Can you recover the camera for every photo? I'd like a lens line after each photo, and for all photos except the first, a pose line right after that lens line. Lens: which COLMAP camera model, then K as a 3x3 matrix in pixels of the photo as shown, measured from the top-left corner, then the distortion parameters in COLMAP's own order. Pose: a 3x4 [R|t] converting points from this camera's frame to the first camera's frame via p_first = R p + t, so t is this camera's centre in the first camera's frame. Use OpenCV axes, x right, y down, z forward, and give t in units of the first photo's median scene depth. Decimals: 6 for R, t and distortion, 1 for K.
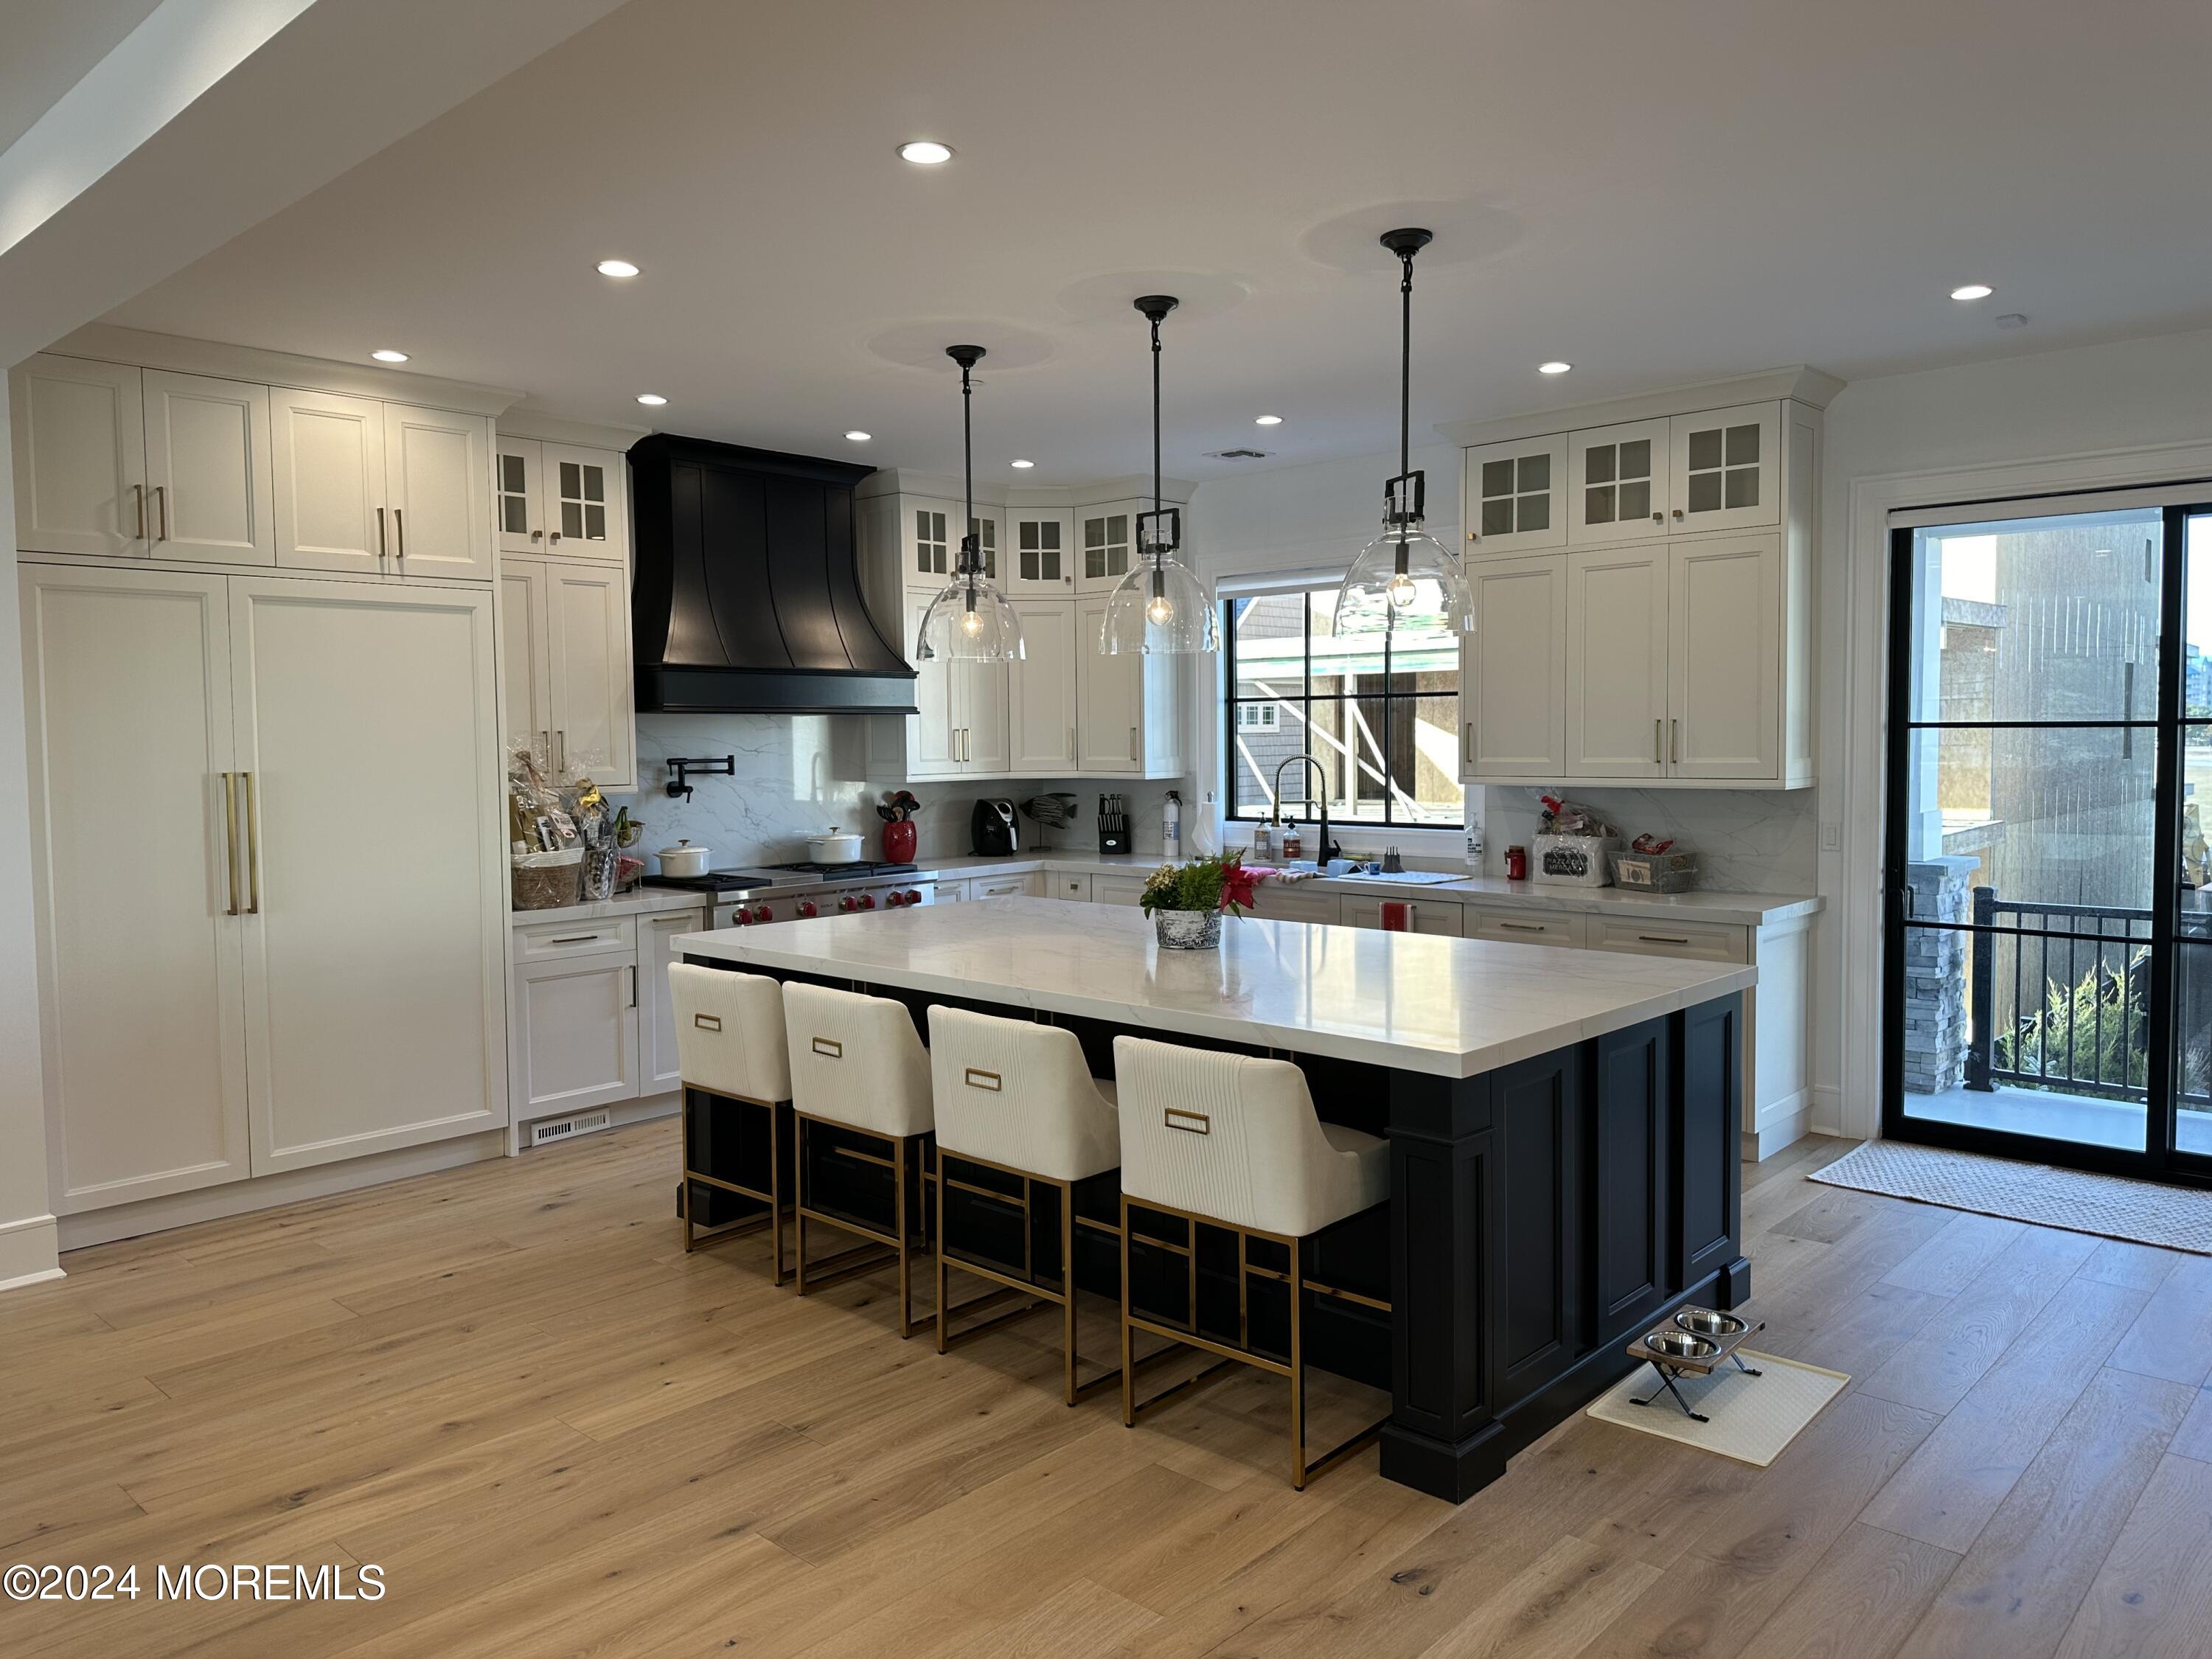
lens RADIAL K [[1531.5, 0, 1099.4], [0, 1531.5, 833.2], [0, 0, 1]] dist [0.080699, -0.103907]
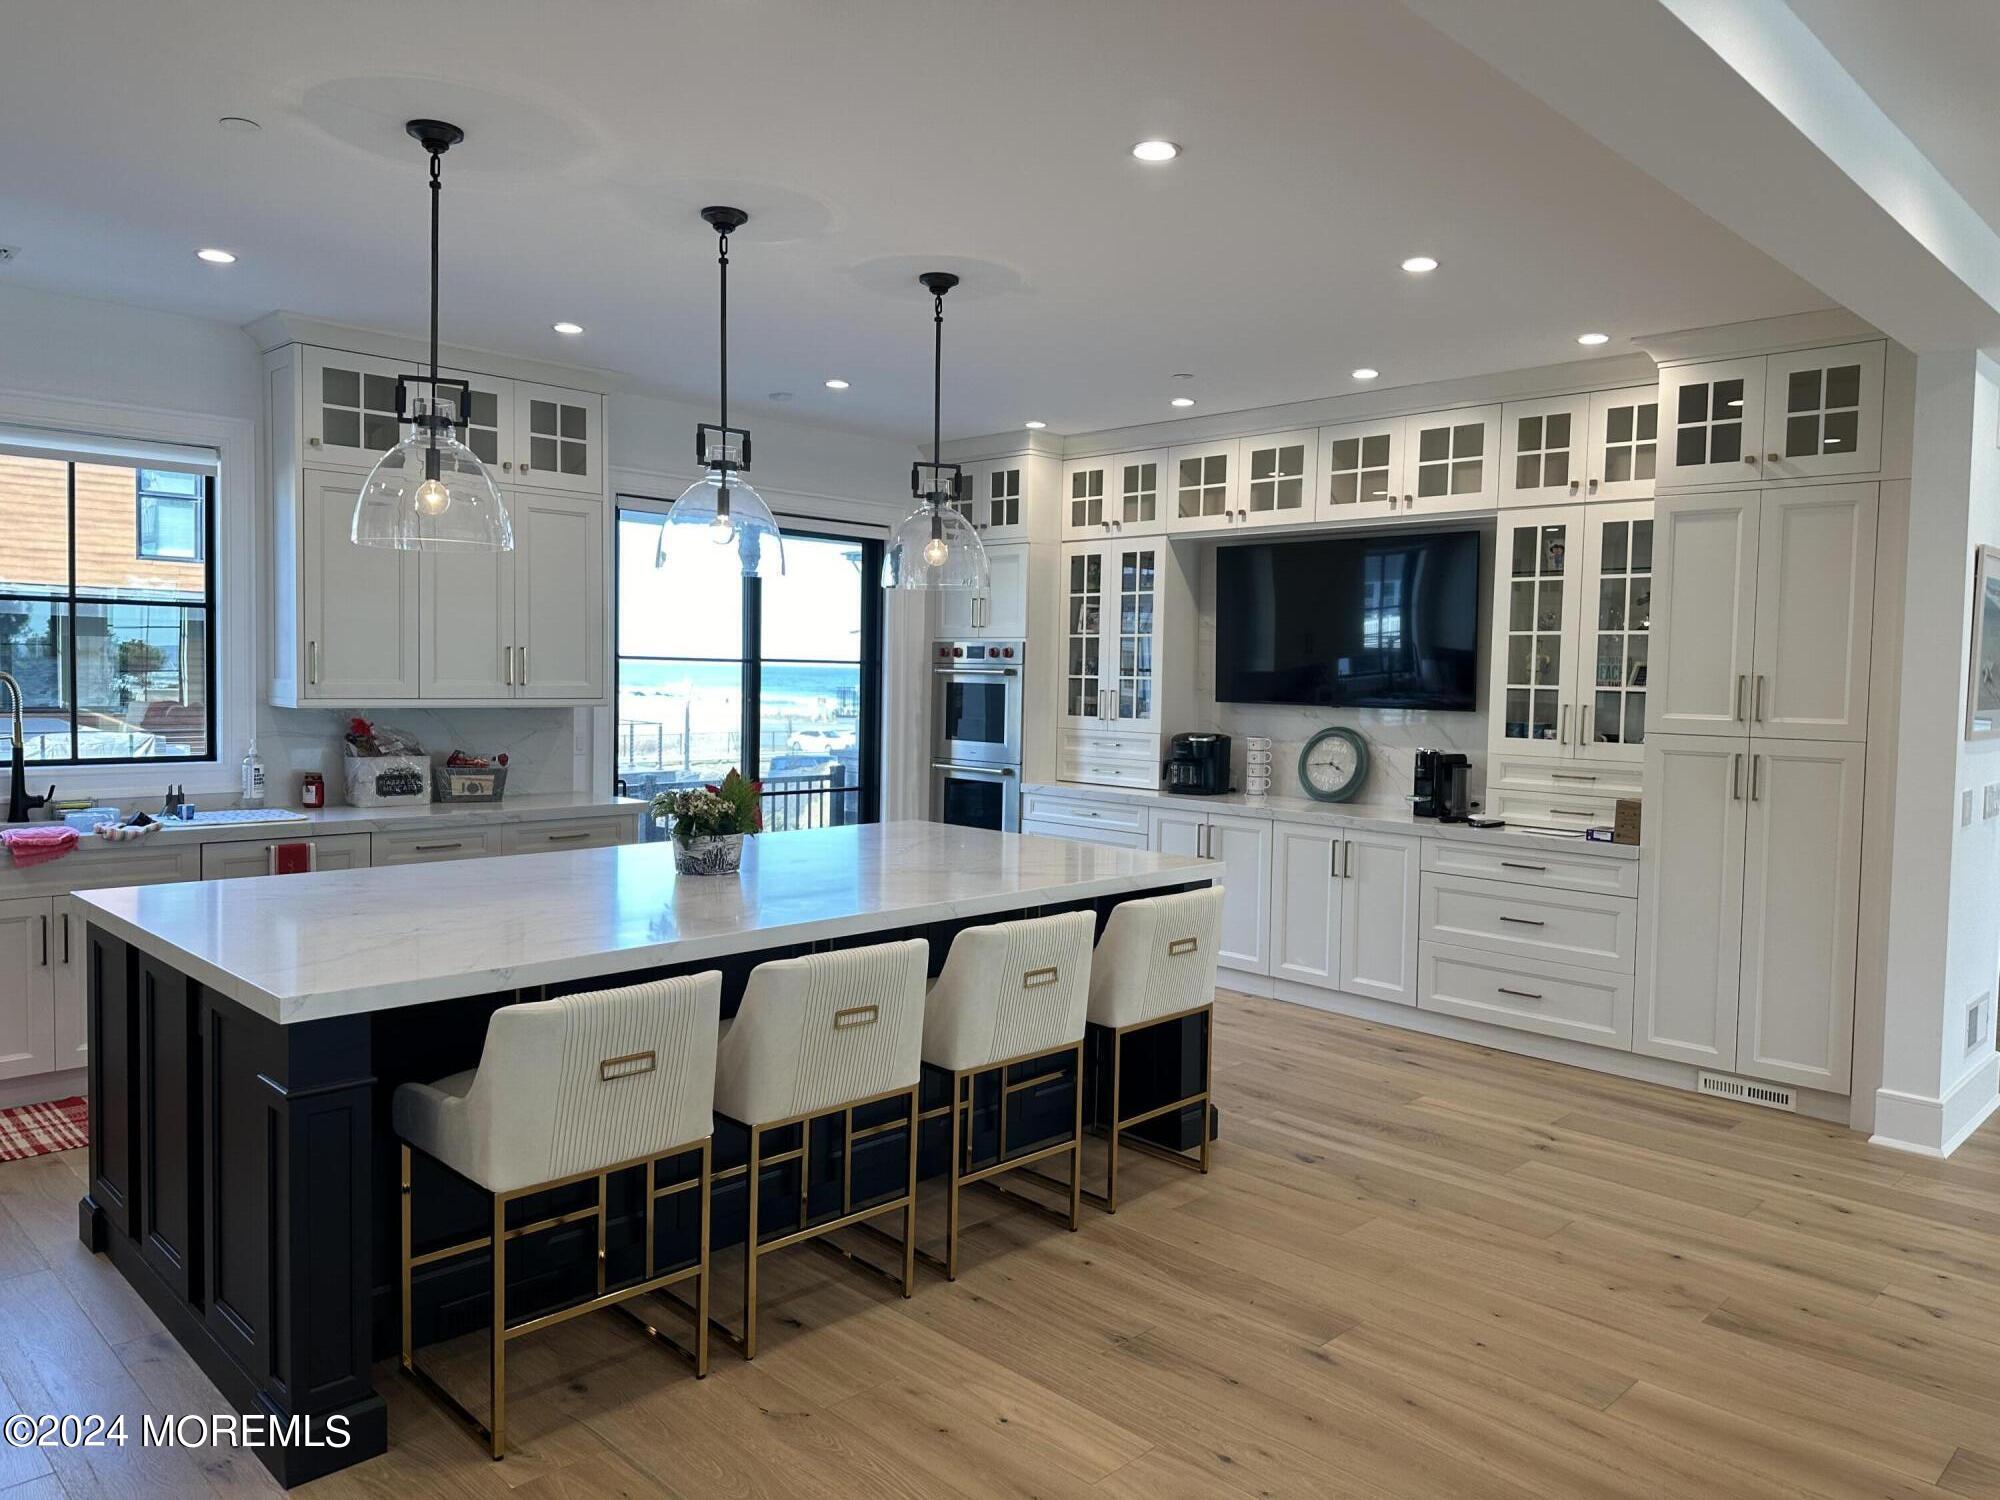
lens RADIAL K [[1419.1, 0, 977.4], [0, 1419.1, 750.0], [0, 0, 1]] dist [0.029657, -0.041408]
pose [[0.045032, -0.047288, 0.997866, -0.920620], [0.047979, 0.997829, 0.045121, -0.039502], [-0.997833, 0.045845, 0.047203, 0.855199]]
